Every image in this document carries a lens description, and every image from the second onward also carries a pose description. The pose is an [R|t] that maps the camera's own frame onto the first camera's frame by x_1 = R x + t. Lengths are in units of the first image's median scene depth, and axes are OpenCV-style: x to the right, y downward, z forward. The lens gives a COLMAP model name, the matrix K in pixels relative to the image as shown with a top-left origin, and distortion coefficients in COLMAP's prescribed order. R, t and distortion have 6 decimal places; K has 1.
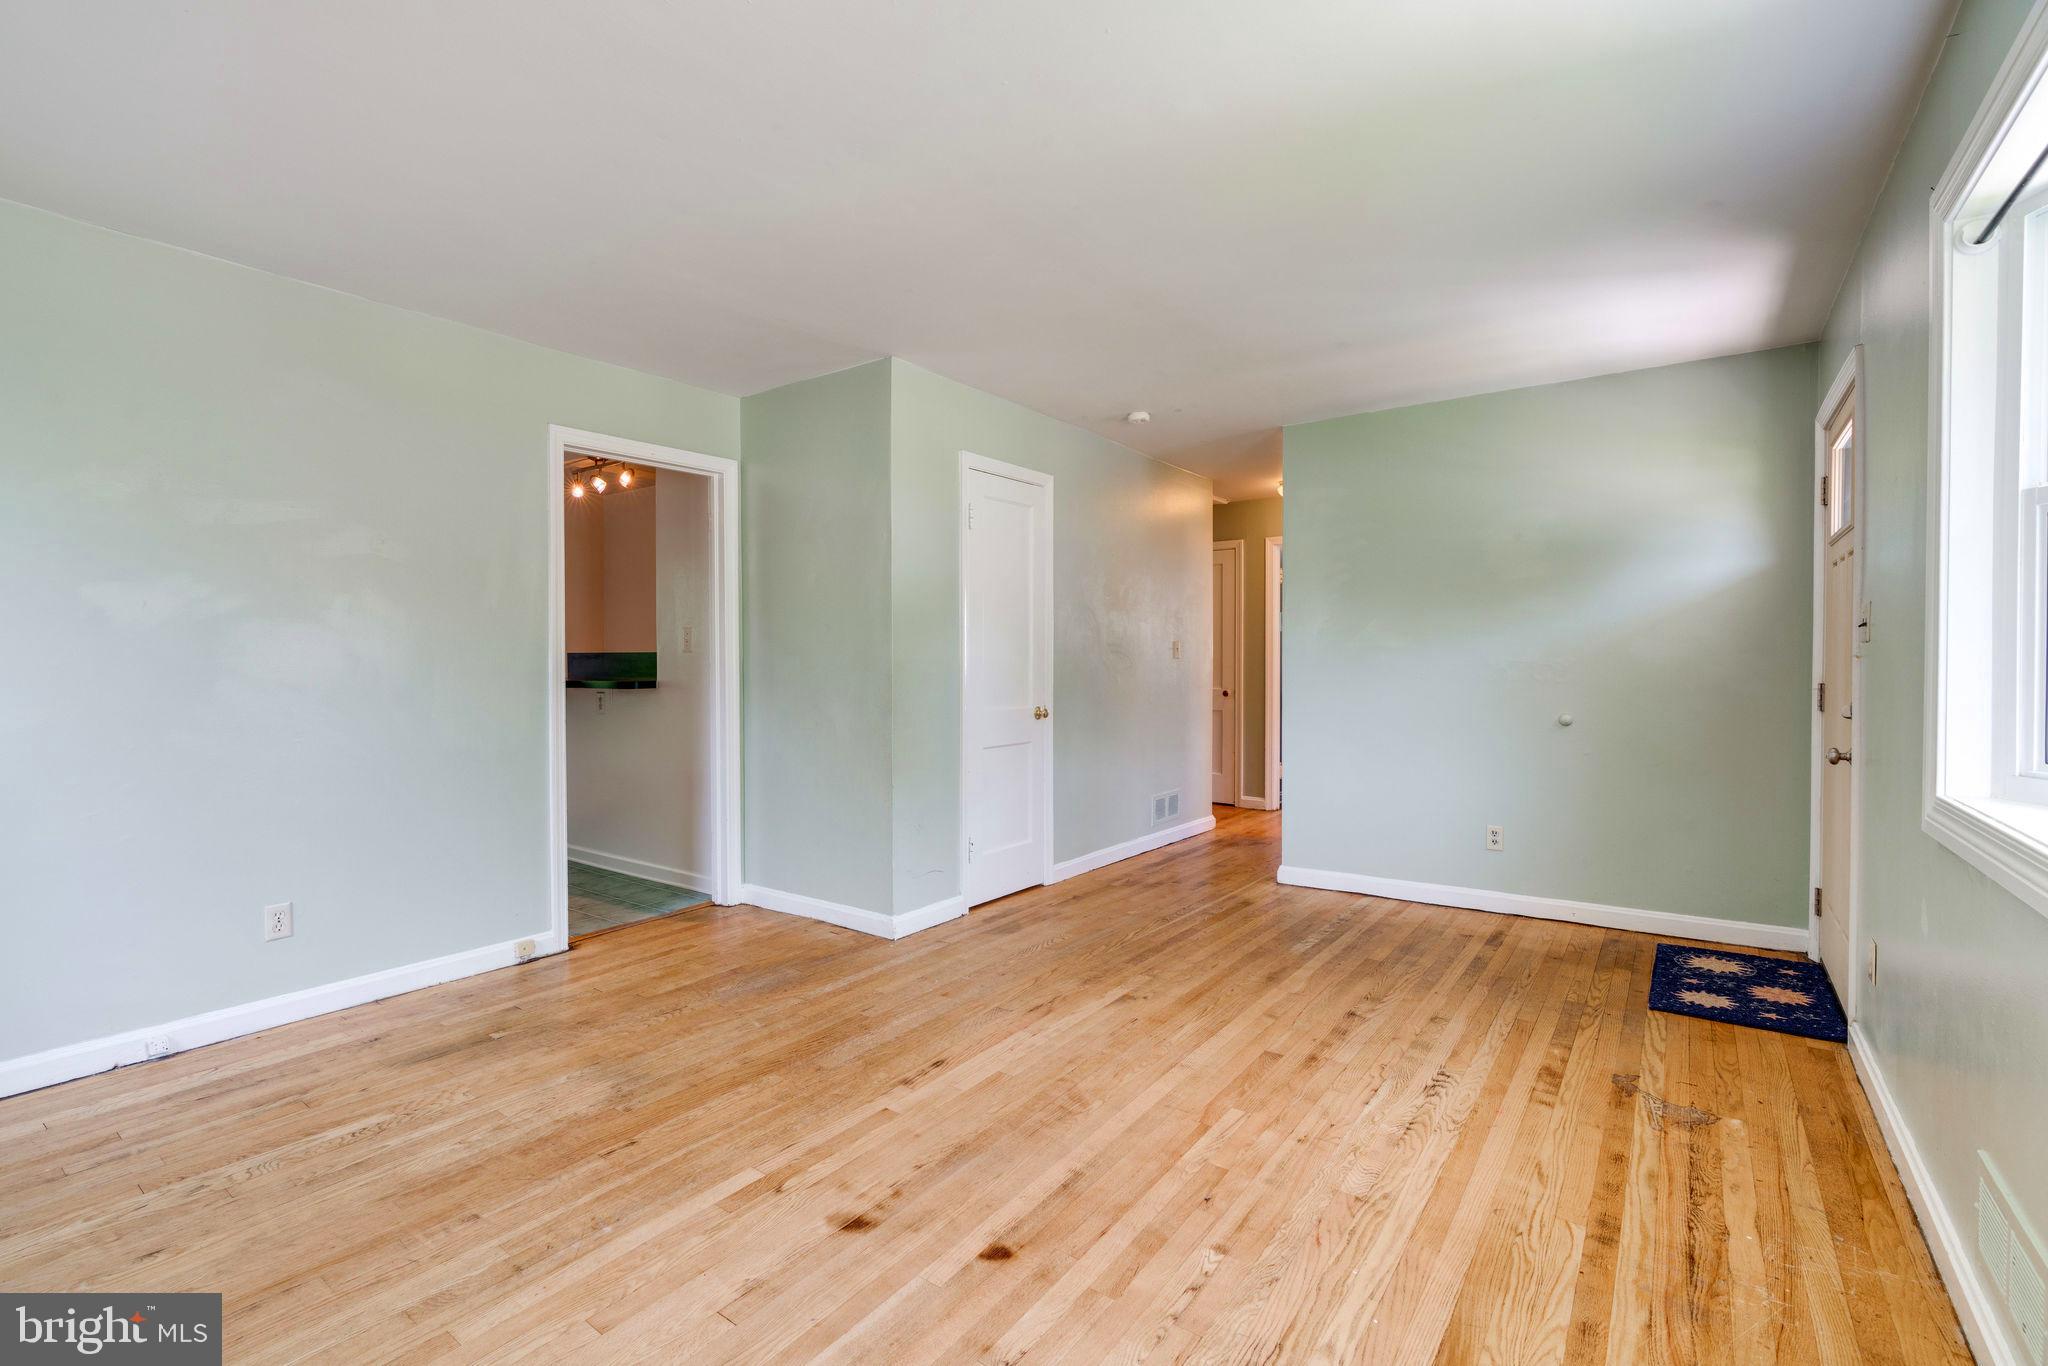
lens RADIAL K [[913.0, 0, 1014.8], [0, 913.0, 669.9], [0, 0, 1]] dist [-0.001969, 0.004133]
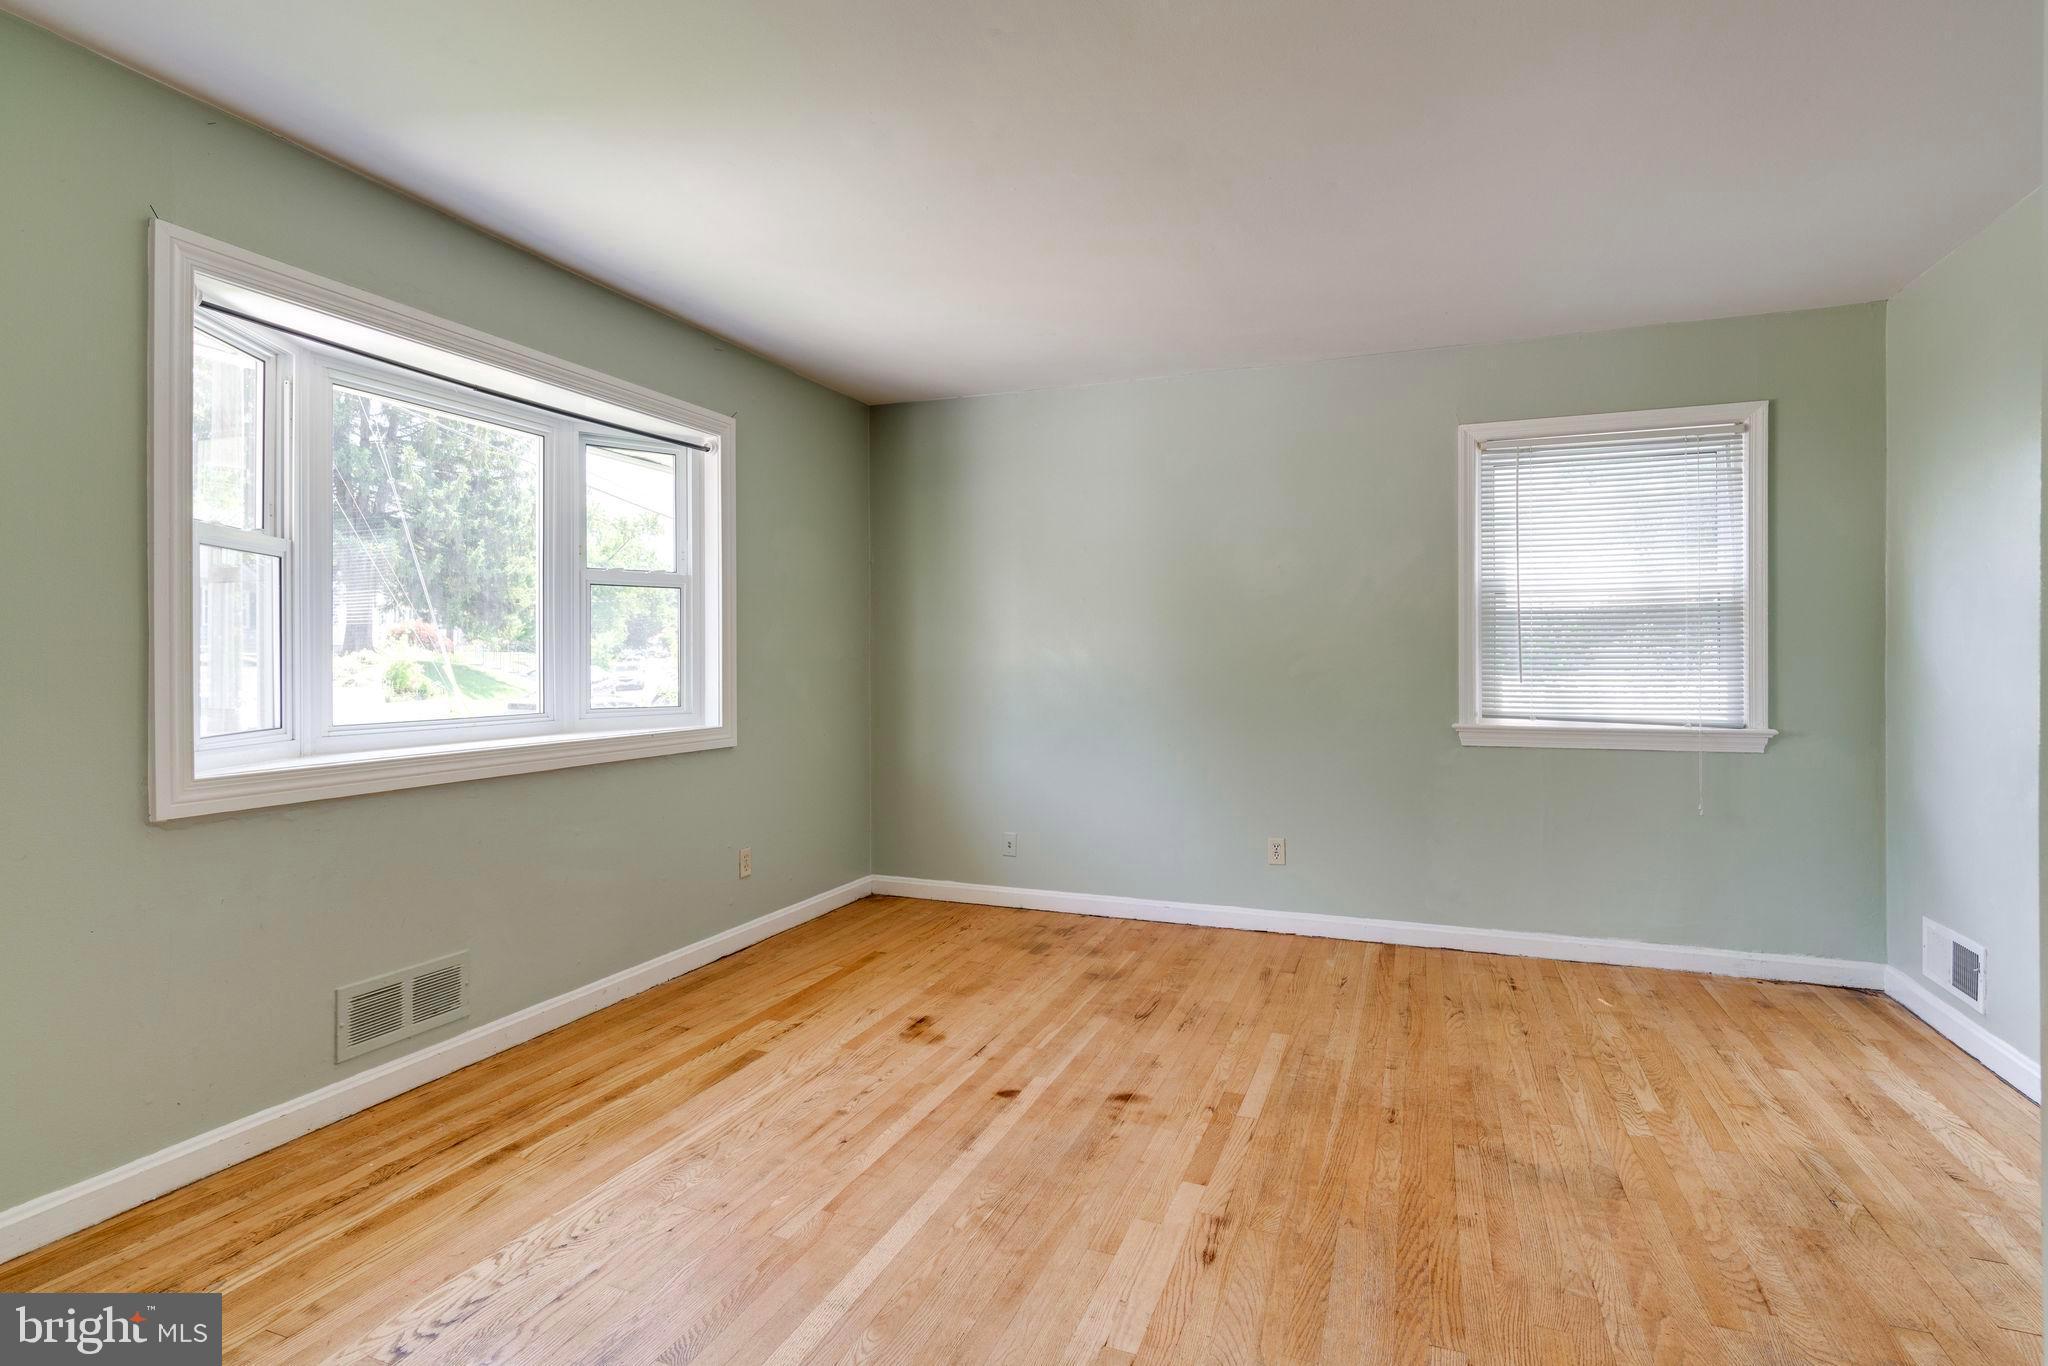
lens RADIAL K [[1027.8, 0, 1013.8], [0, 1027.8, 665.0], [0, 0, 1]] dist [-0.001023, 0.002733]
pose [[-0.967399, 0.001362, -0.253253, 0.252309], [-0.001724, 0.999927, 0.011965, -0.012310], [0.253250, 0.012011, -0.967326, 1.738802]]
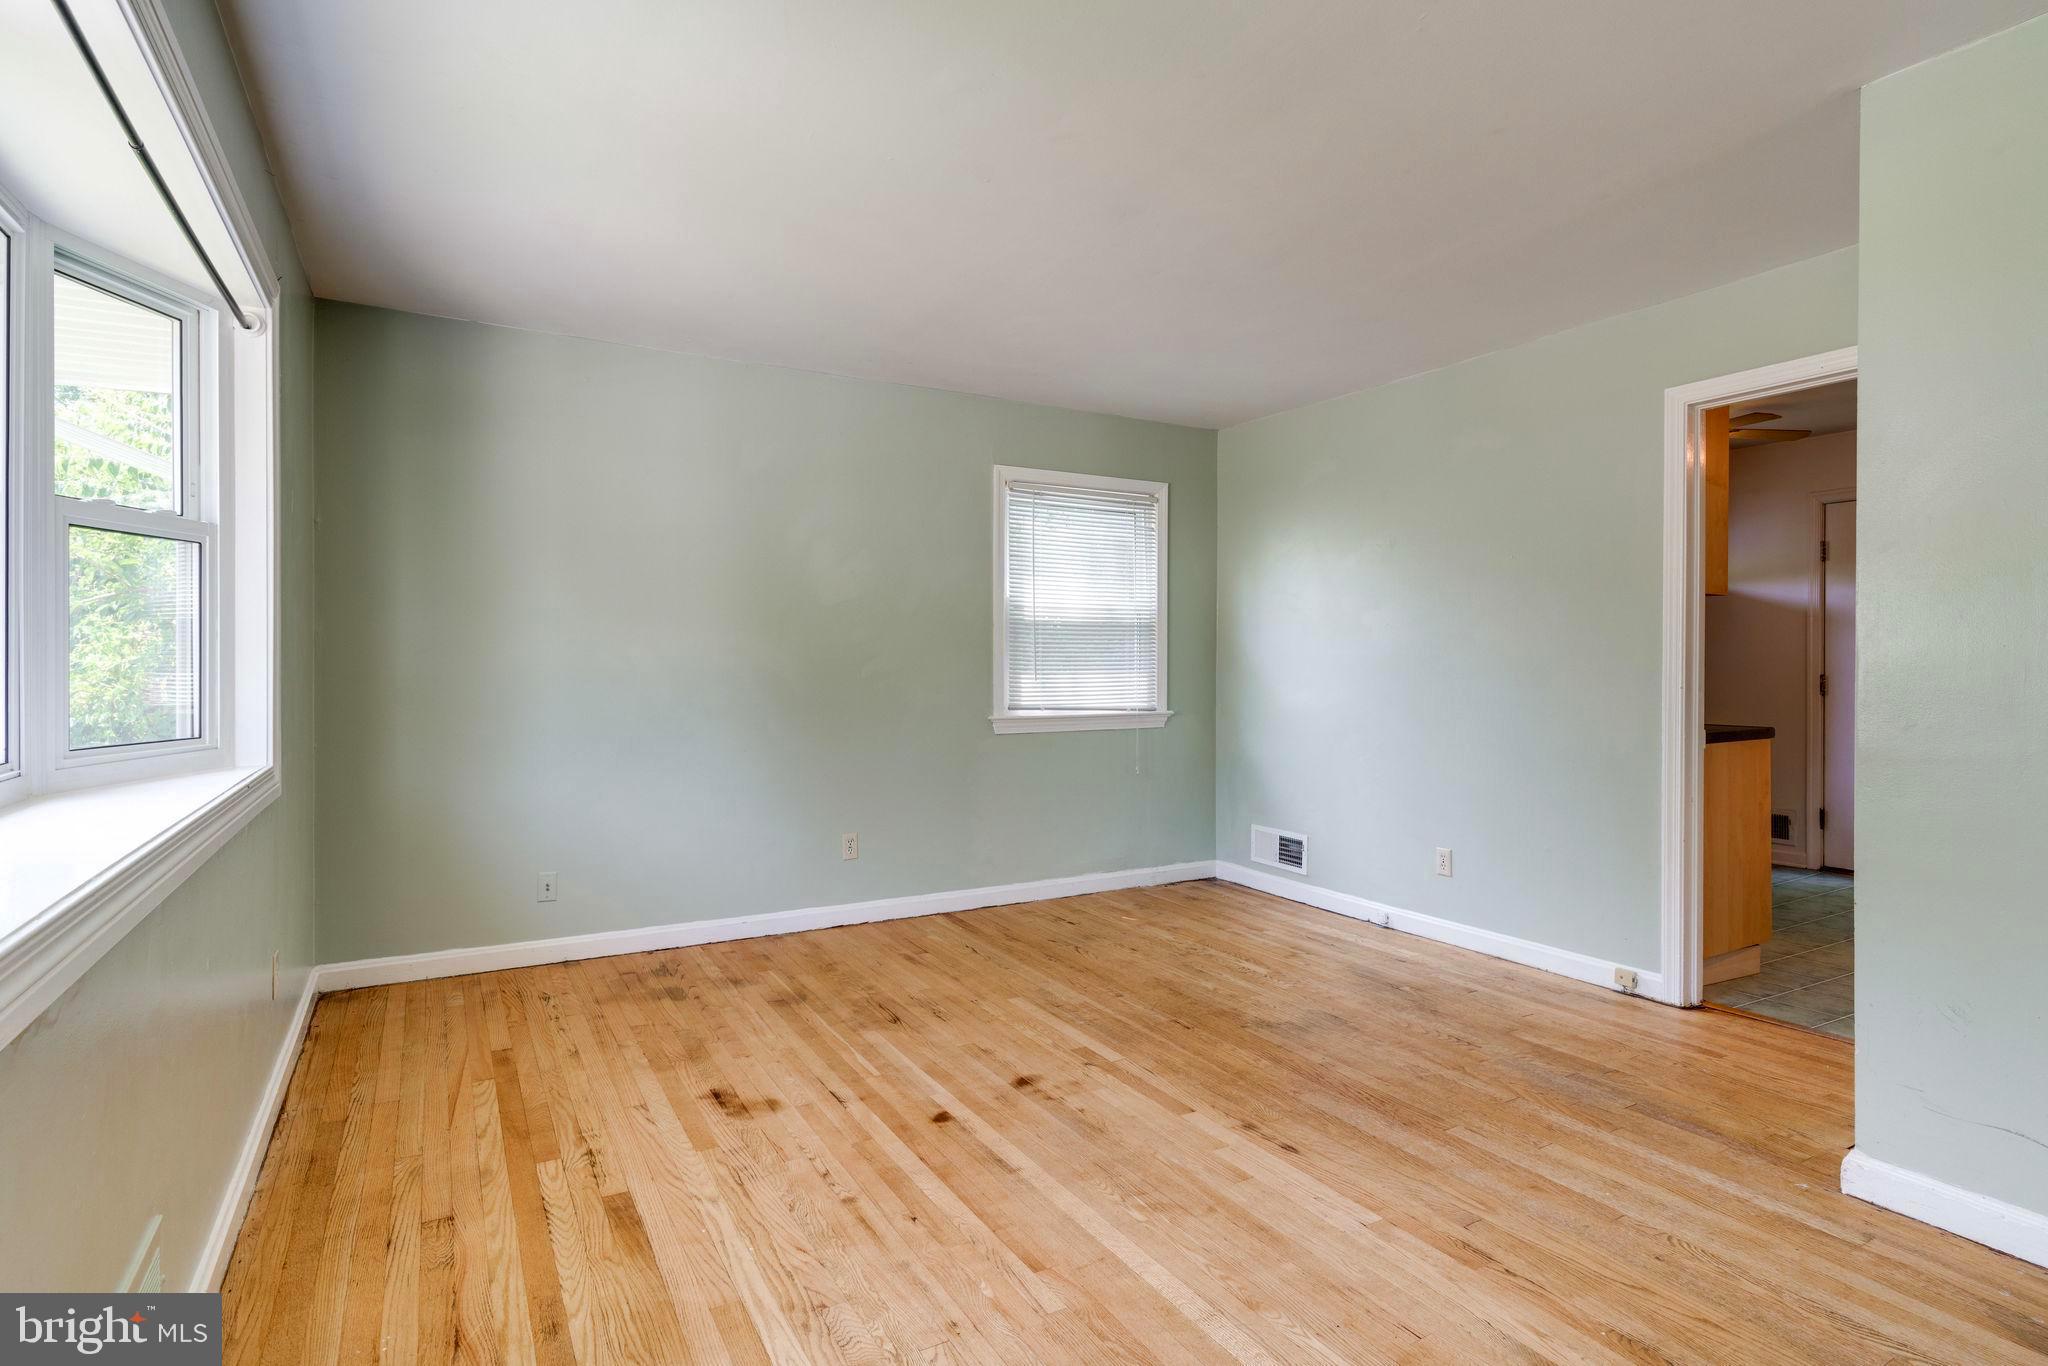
lens RADIAL K [[1027.8, 0, 1013.8], [0, 1027.8, 665.0], [0, 0, 1]] dist [-0.001023, 0.002733]
pose [[-0.407356, 0.002019, -0.913267, 0.892646], [-0.011073, 0.999913, 0.007149, -0.010693], [0.913202, 0.013024, -0.407298, 1.179514]]
